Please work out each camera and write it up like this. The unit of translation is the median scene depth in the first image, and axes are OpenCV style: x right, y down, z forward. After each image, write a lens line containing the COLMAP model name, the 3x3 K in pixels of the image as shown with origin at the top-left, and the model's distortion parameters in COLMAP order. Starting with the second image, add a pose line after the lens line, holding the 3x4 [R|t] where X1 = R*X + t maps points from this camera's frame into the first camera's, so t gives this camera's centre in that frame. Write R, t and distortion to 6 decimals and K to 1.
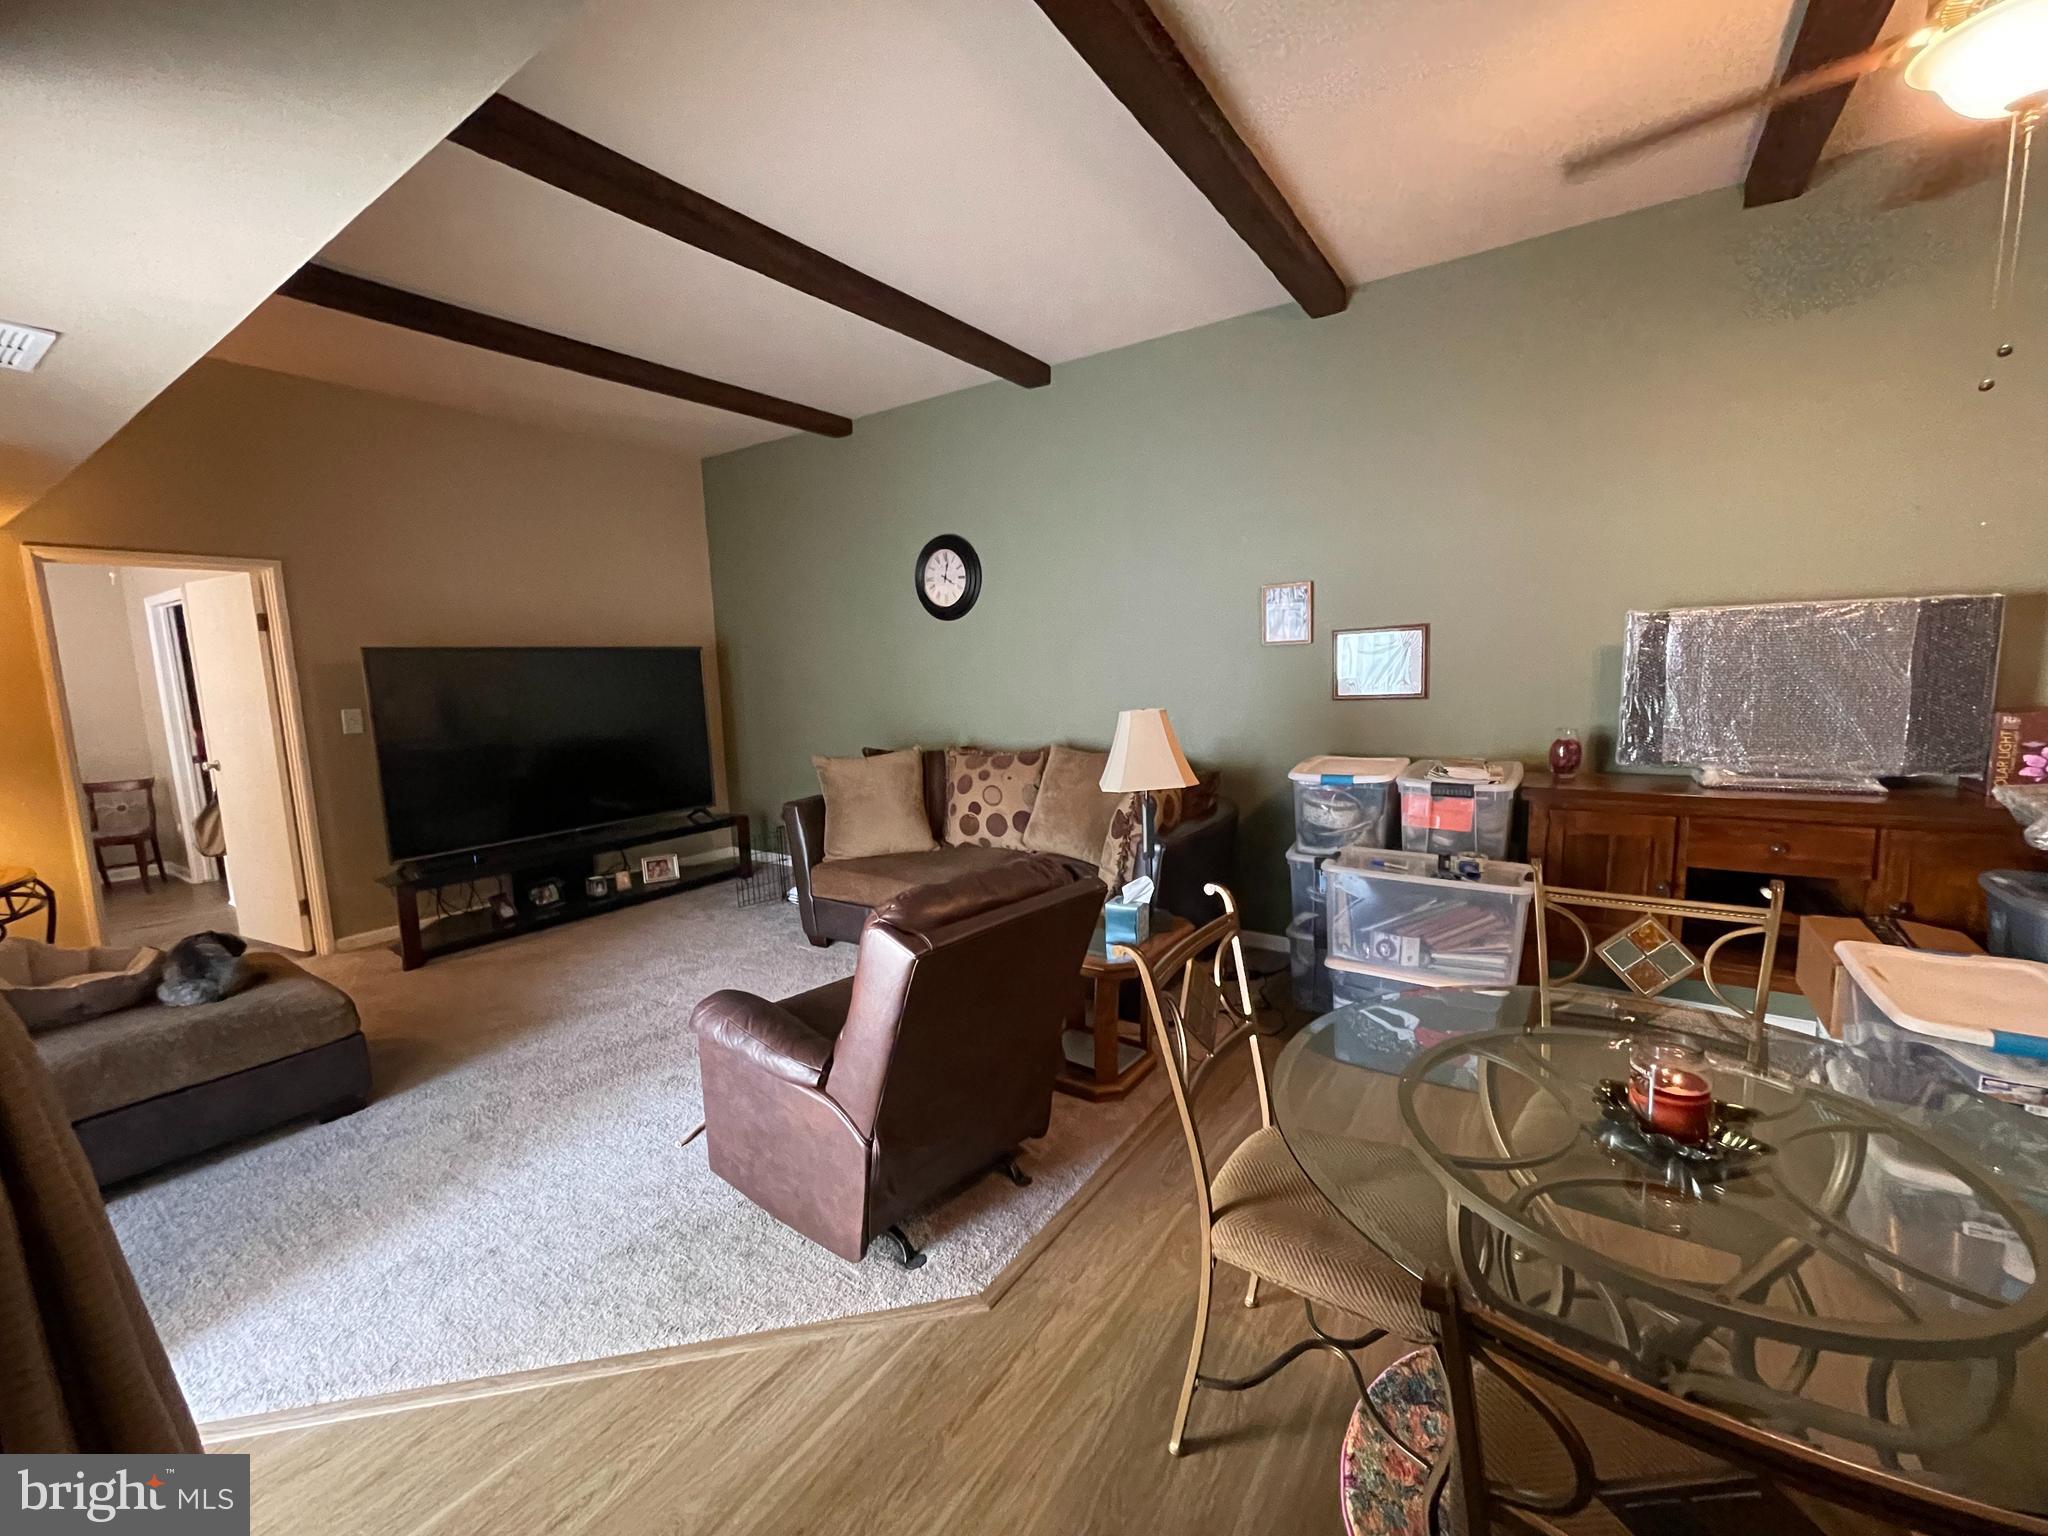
lens RADIAL K [[832.9, 0, 1019.0], [0, 832.9, 766.4], [0, 0, 1]] dist [-0.001204, -0.000208]
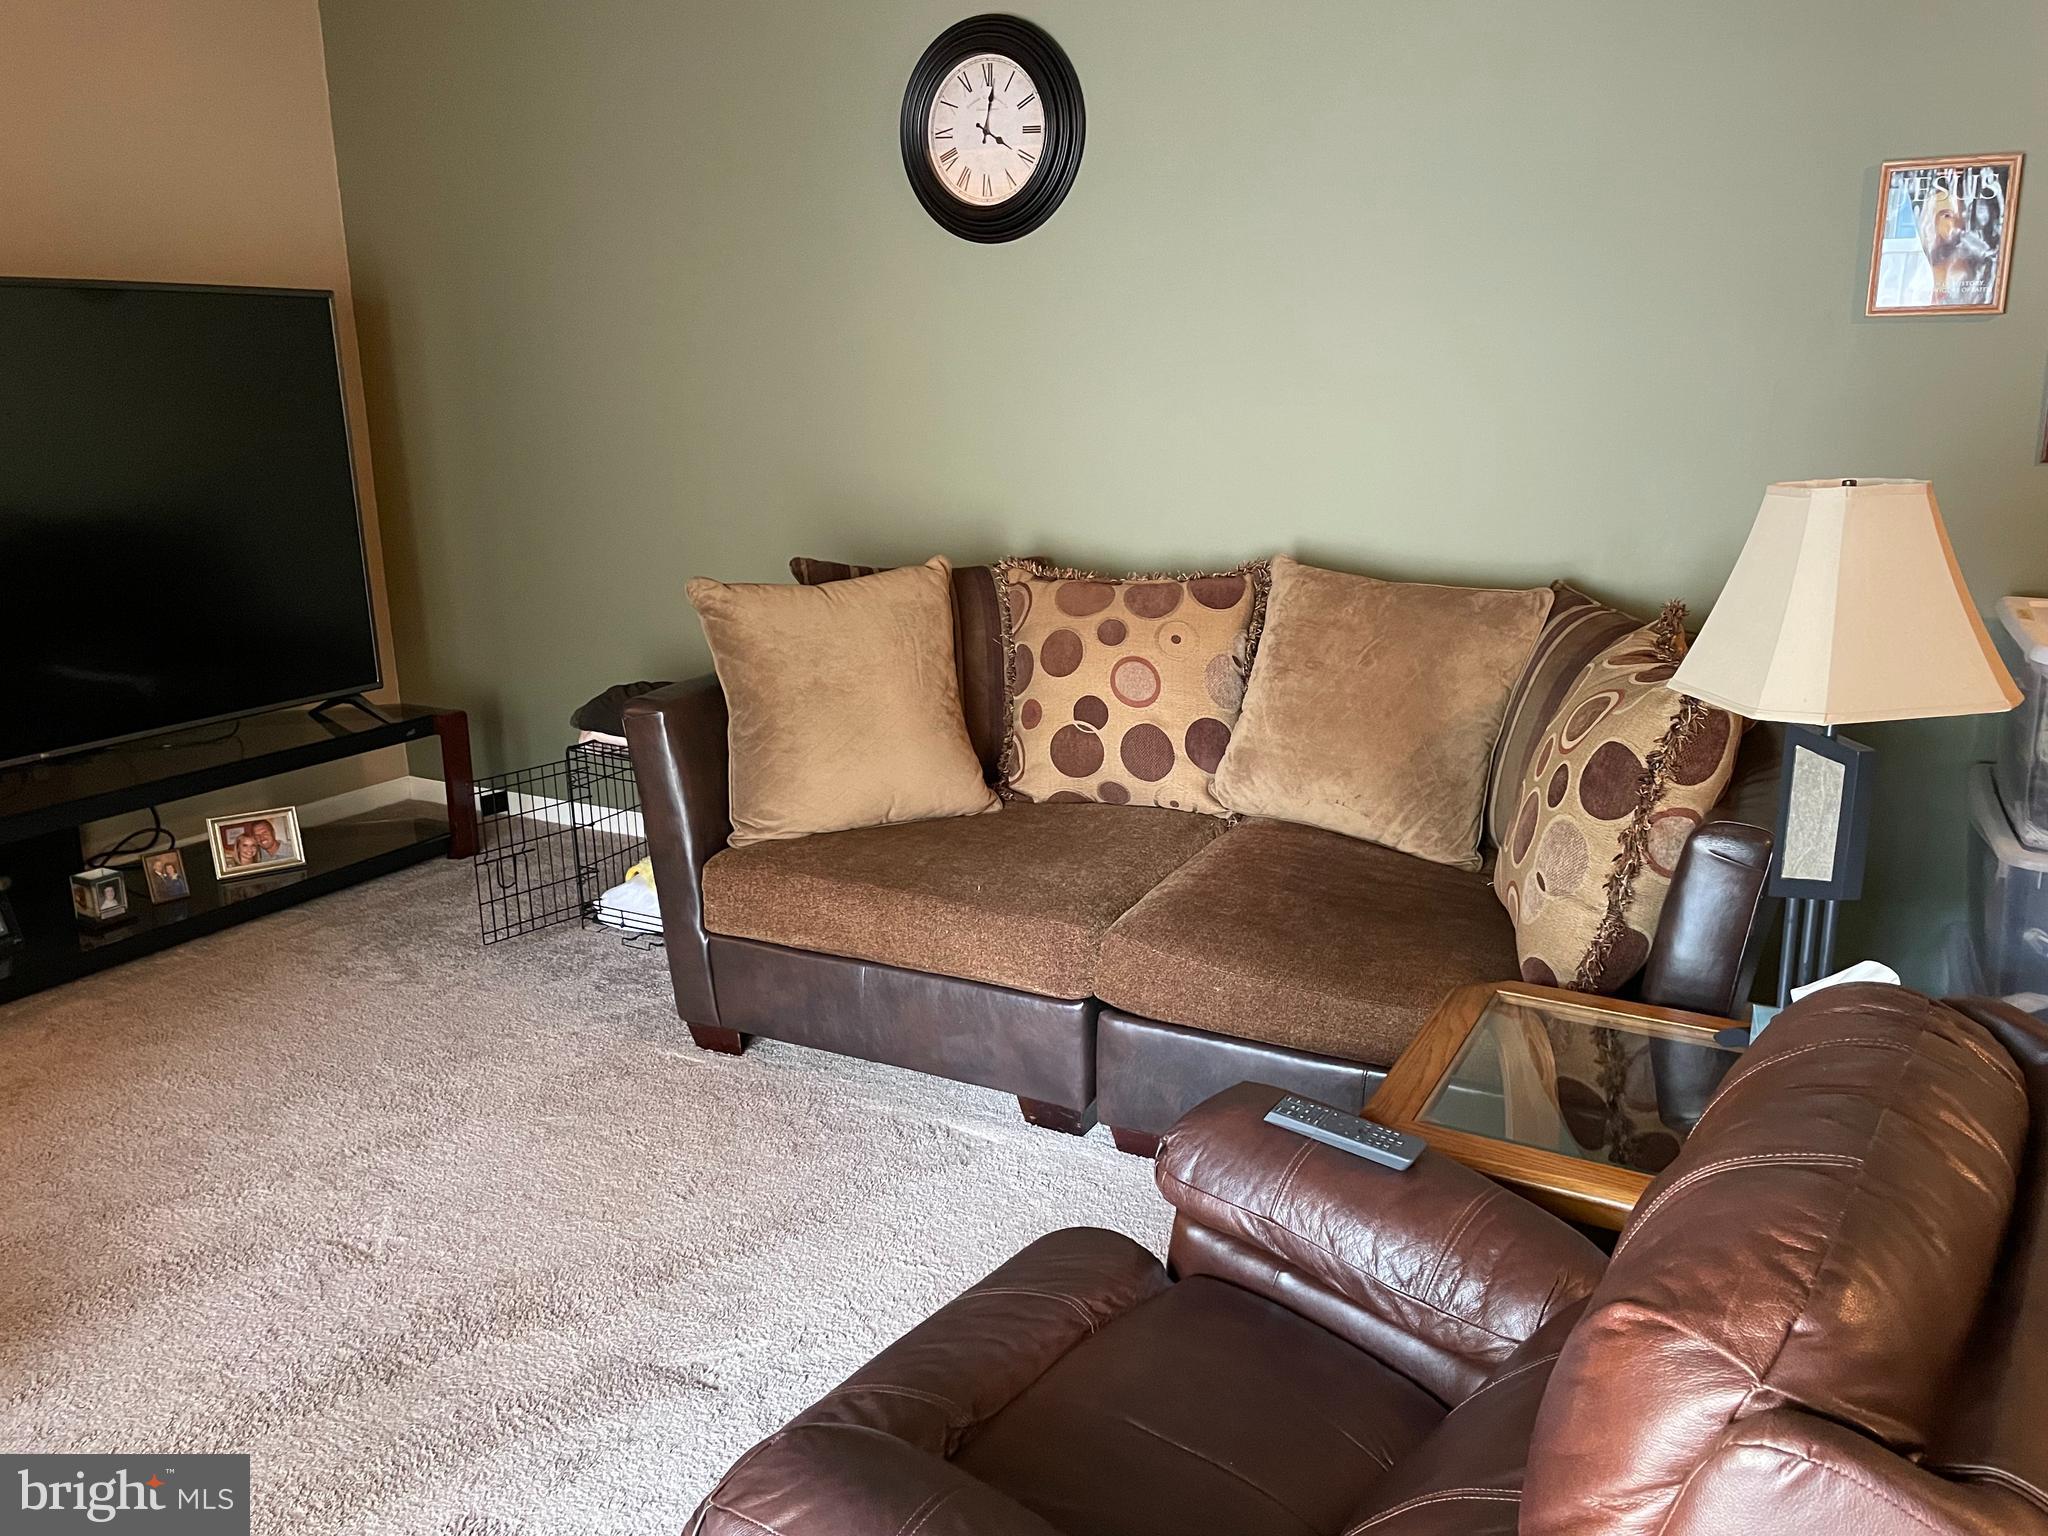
lens RADIAL K [[1551.6, 0, 1024.7], [0, 1551.6, 753.0], [0, 0, 1]] dist [0.120442, -0.160244]
pose [[0.993804, -0.001331, 0.111140, -0.245421], [-0.011572, 0.993255, 0.115369, -0.025951], [-0.110543, -0.115940, 0.987086, 0.339830]]
